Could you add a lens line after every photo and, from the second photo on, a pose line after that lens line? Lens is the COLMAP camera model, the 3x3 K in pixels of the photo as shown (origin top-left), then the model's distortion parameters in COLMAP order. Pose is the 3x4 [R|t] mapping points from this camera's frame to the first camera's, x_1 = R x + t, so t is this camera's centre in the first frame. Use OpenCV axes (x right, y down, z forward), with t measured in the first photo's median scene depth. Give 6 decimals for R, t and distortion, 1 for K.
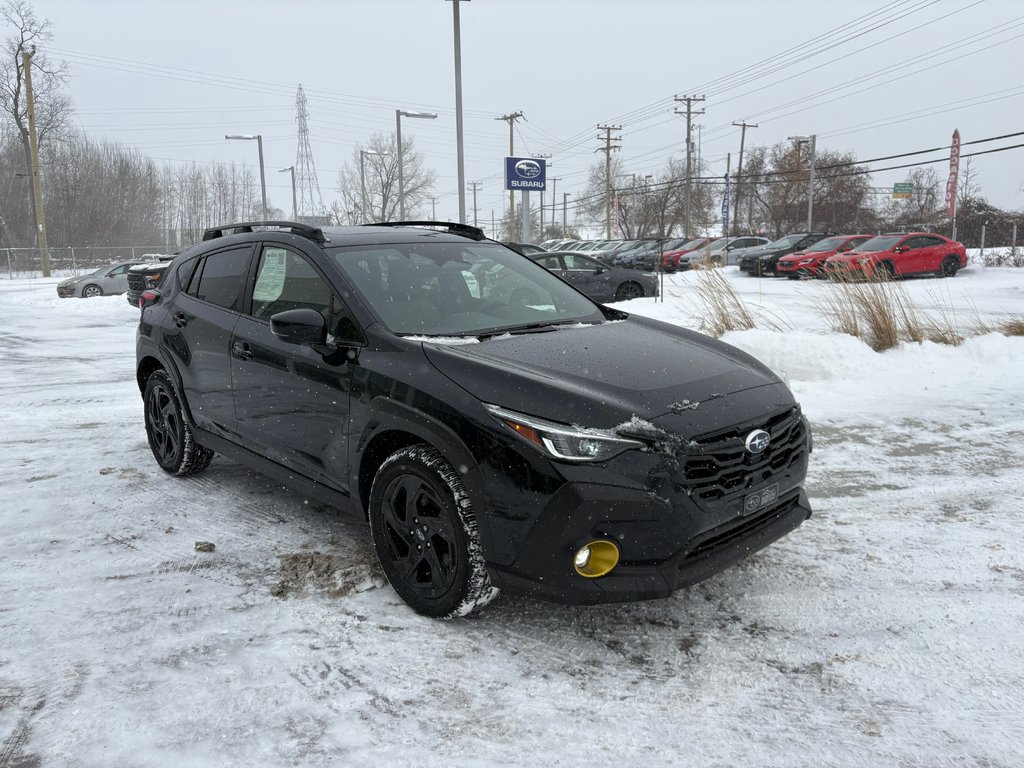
lens RADIAL K [[771.8, 0, 500.8], [0, 771.8, 384.1], [0, 0, 1]] dist [0.049990, -0.050421]
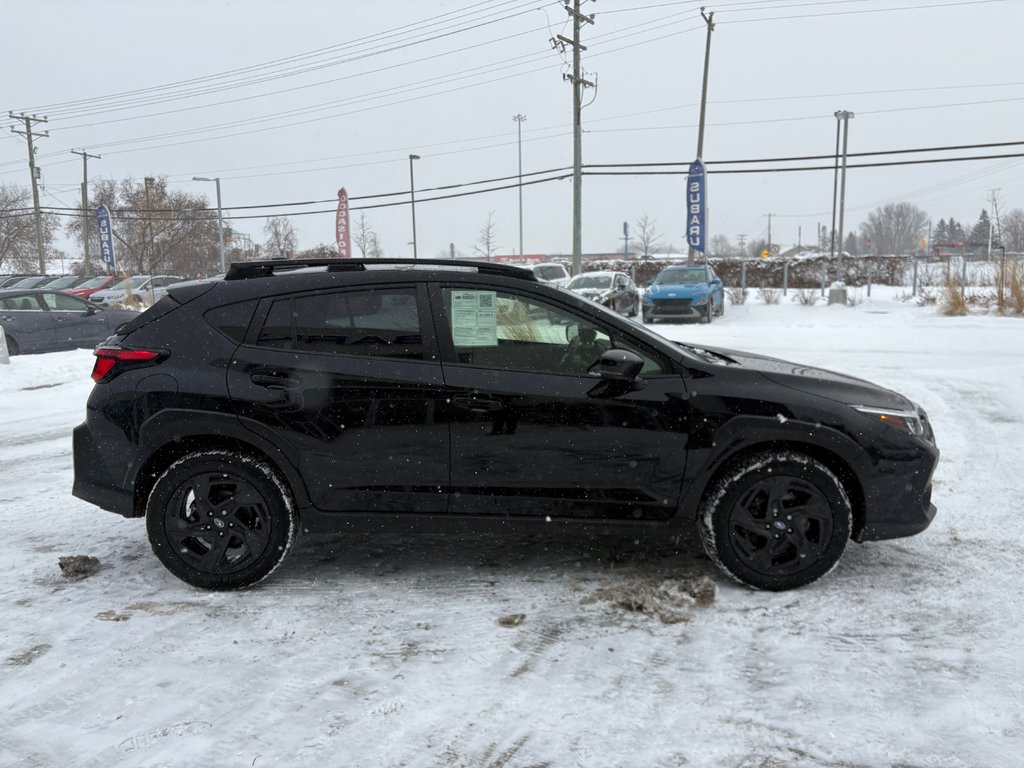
lens RADIAL K [[771.8, 0, 502.2], [0, 771.8, 406.2], [0, 0, 1]] dist [0.049990, -0.050421]
pose [[0.680547, -0.109545, 0.724469, -0.959313], [0.124976, 0.991626, 0.032542, -0.063112], [-0.721967, 0.068395, 0.688539, 0.356506]]
